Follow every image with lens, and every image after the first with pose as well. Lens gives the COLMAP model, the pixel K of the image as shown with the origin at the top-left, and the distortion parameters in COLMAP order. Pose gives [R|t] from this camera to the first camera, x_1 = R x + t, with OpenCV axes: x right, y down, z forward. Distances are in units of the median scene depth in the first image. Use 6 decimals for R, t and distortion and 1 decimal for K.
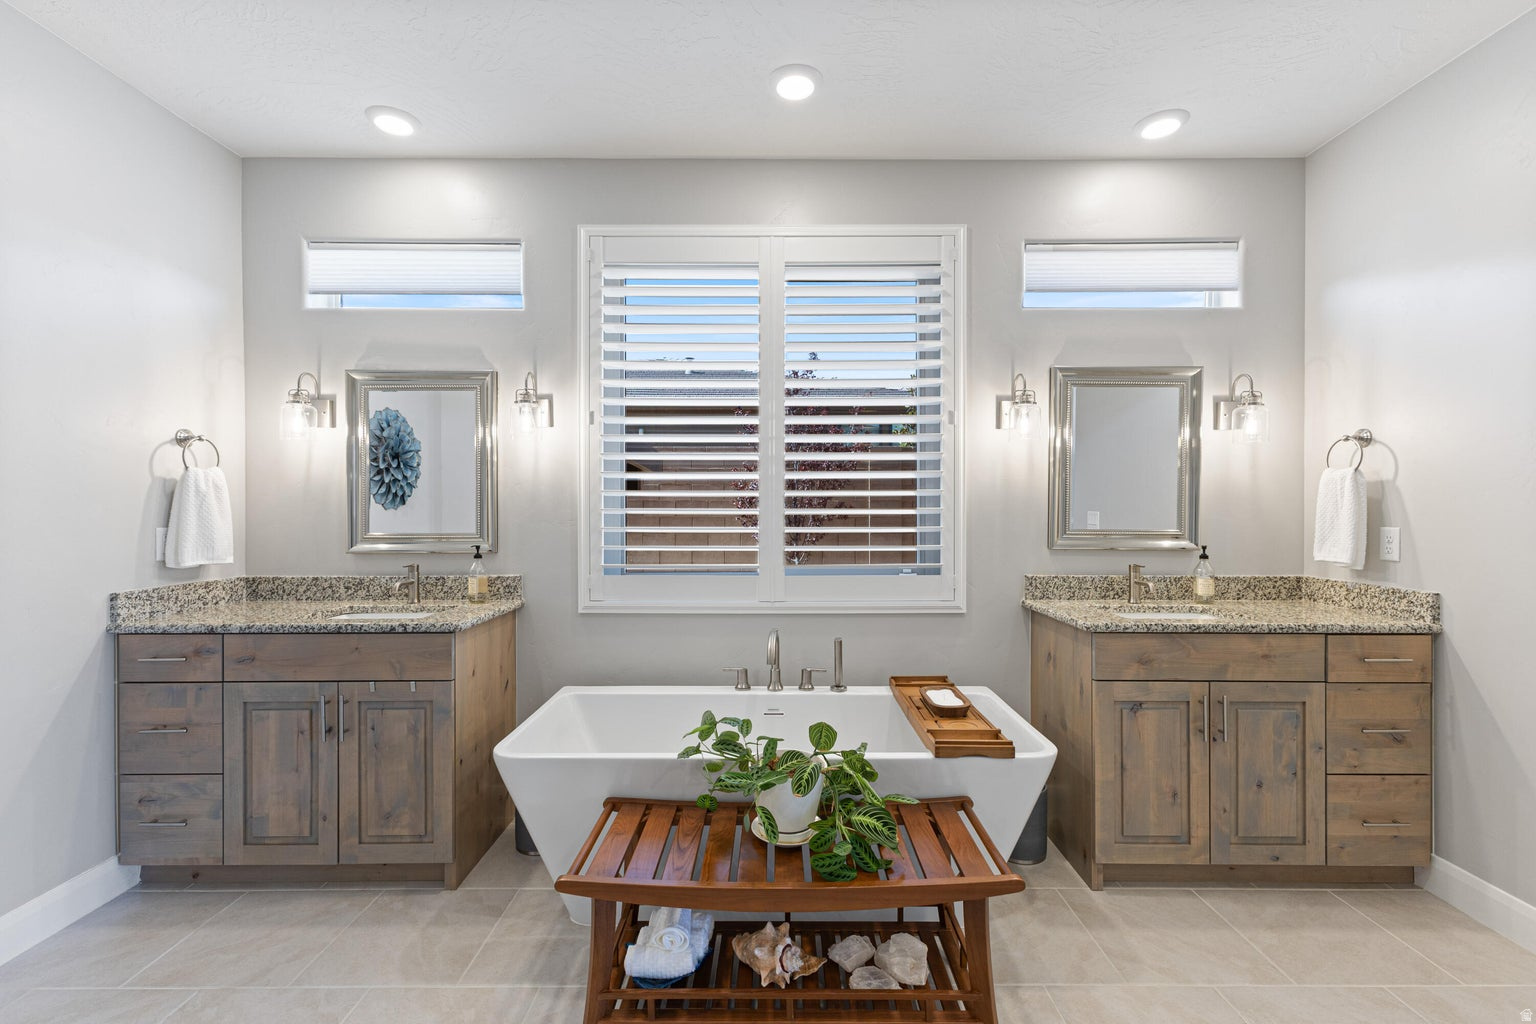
lens RADIAL K [[667.8, 0, 770.2], [0, 667.8, 506.6], [0, 0, 1]] dist [0.004992, -0.001446]
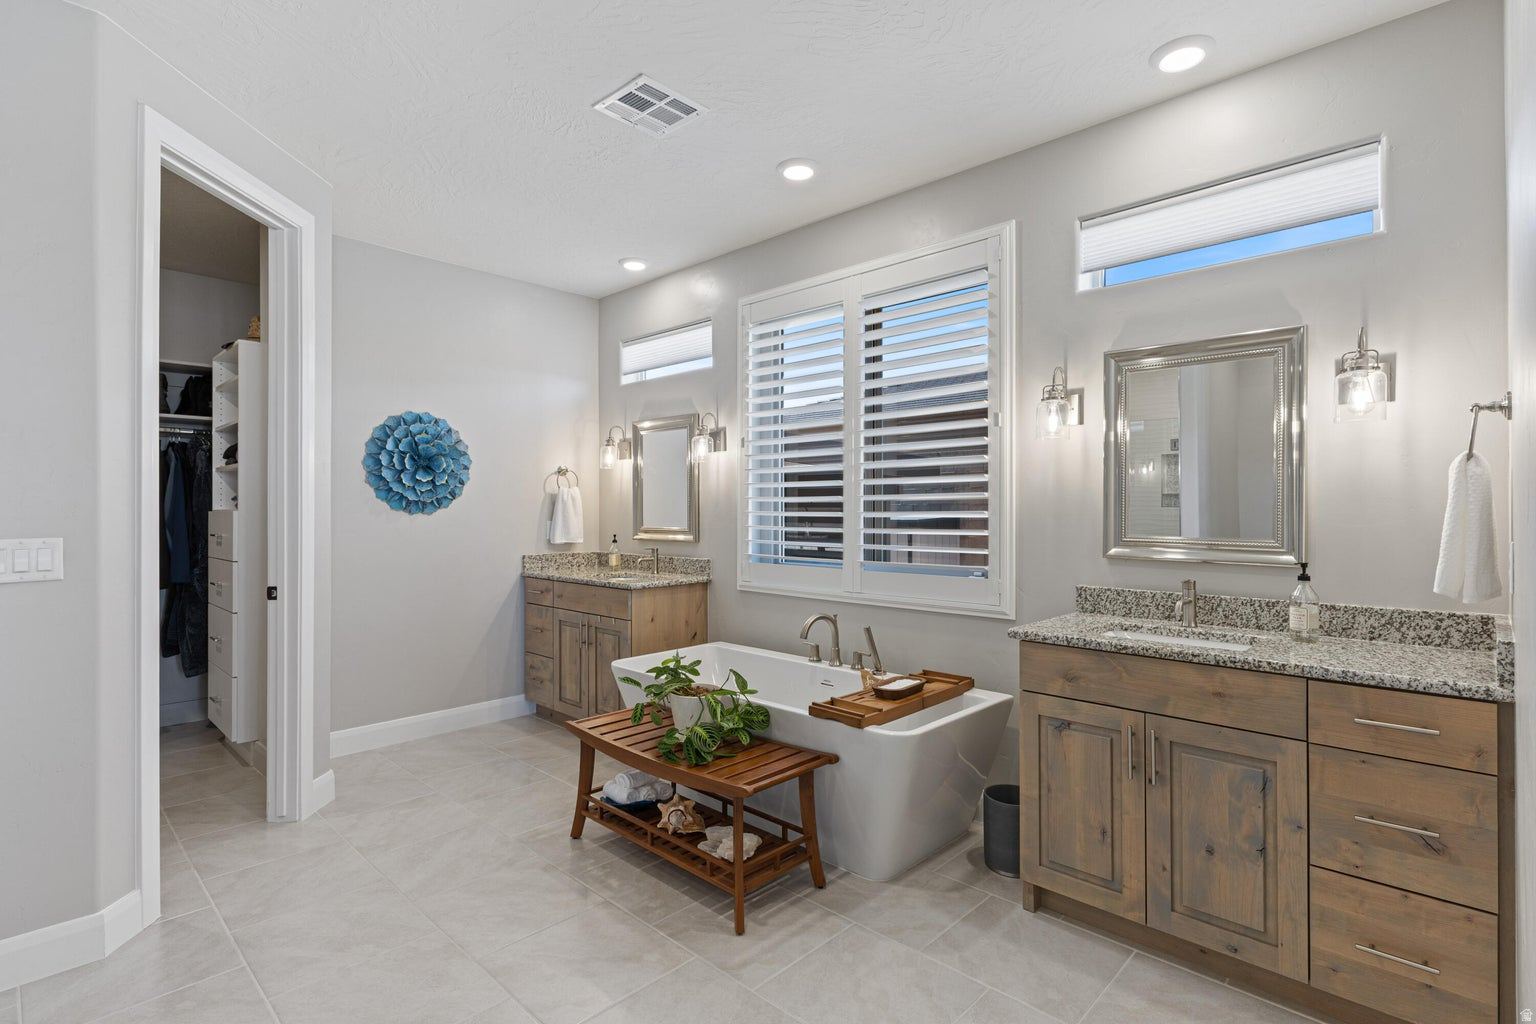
lens RADIAL K [[739.0, 0, 776.0], [0, 739.0, 509.3], [0, 0, 1]] dist [-0.007649, -0.000884]
pose [[0.722184, -0.000008, -0.691701, 0.893686], [-0.003427, 0.999988, -0.003589, 0.004547], [0.691692, 0.004962, 0.722175, -0.012331]]
